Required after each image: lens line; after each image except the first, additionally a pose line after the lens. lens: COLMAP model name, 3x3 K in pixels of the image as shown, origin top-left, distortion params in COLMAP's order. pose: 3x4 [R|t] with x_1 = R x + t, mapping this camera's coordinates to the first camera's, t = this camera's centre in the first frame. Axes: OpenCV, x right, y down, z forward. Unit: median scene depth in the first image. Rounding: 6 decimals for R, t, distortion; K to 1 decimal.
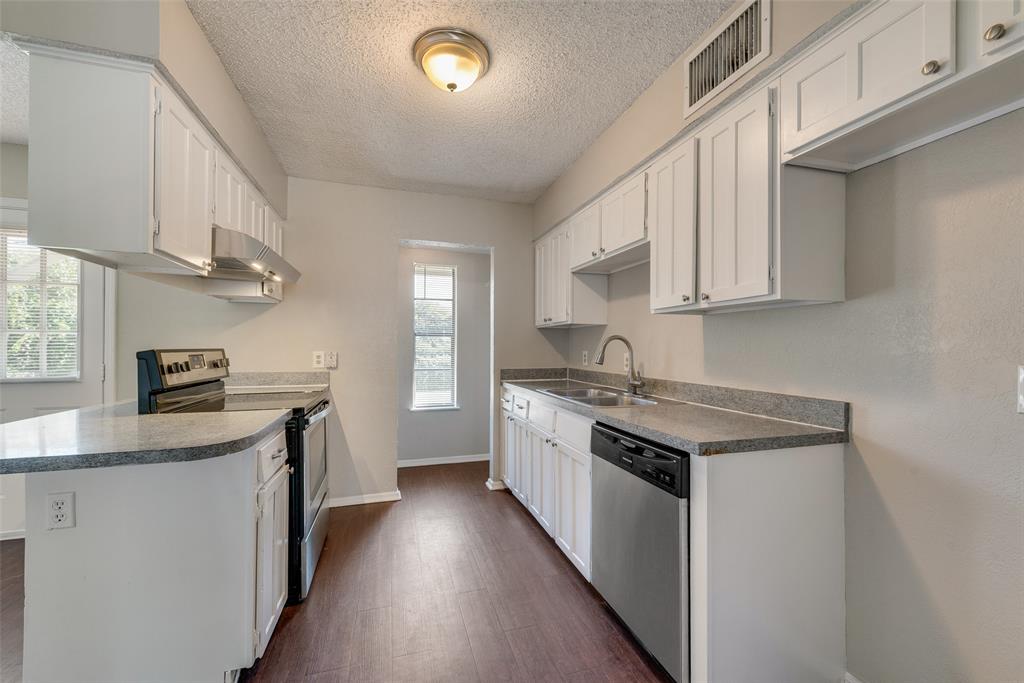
lens RADIAL K [[399.4, 0, 512.0], [0, 399.4, 346.2], [0, 0, 1]] dist [0.004205, -0.001151]
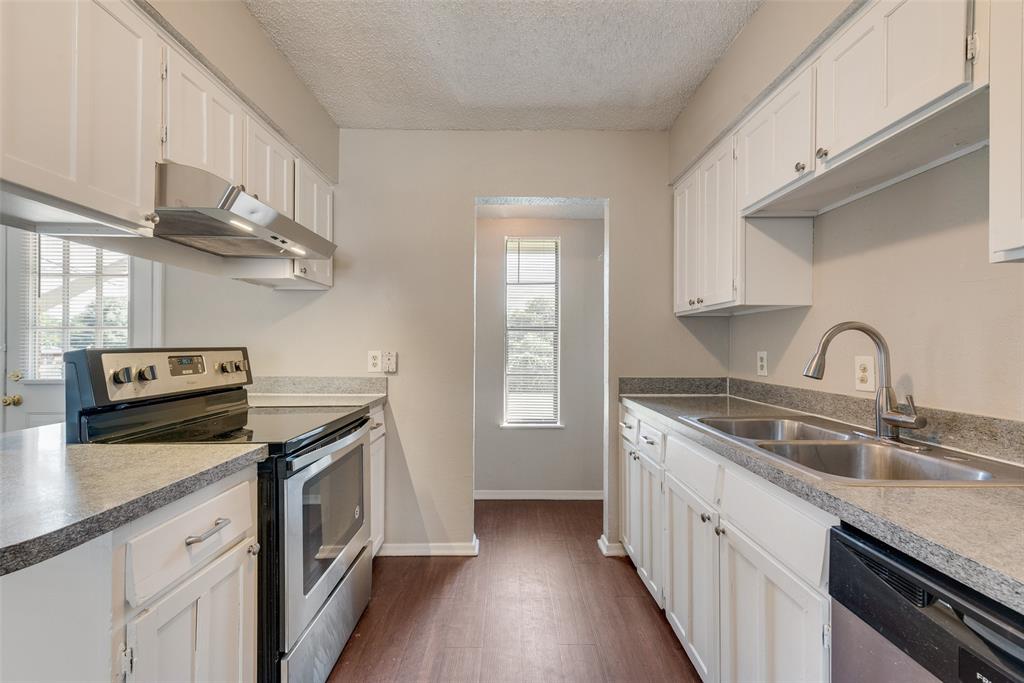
lens RADIAL K [[399.4, 0, 518.3], [0, 399.4, 344.1], [0, 0, 1]] dist [0.004205, -0.001151]
pose [[0.957787, -0.001165, -0.287476, 0.002860], [0.001190, 0.999999, -0.000086, 0.000719], [0.287476, -0.000260, 0.957788, 0.346641]]
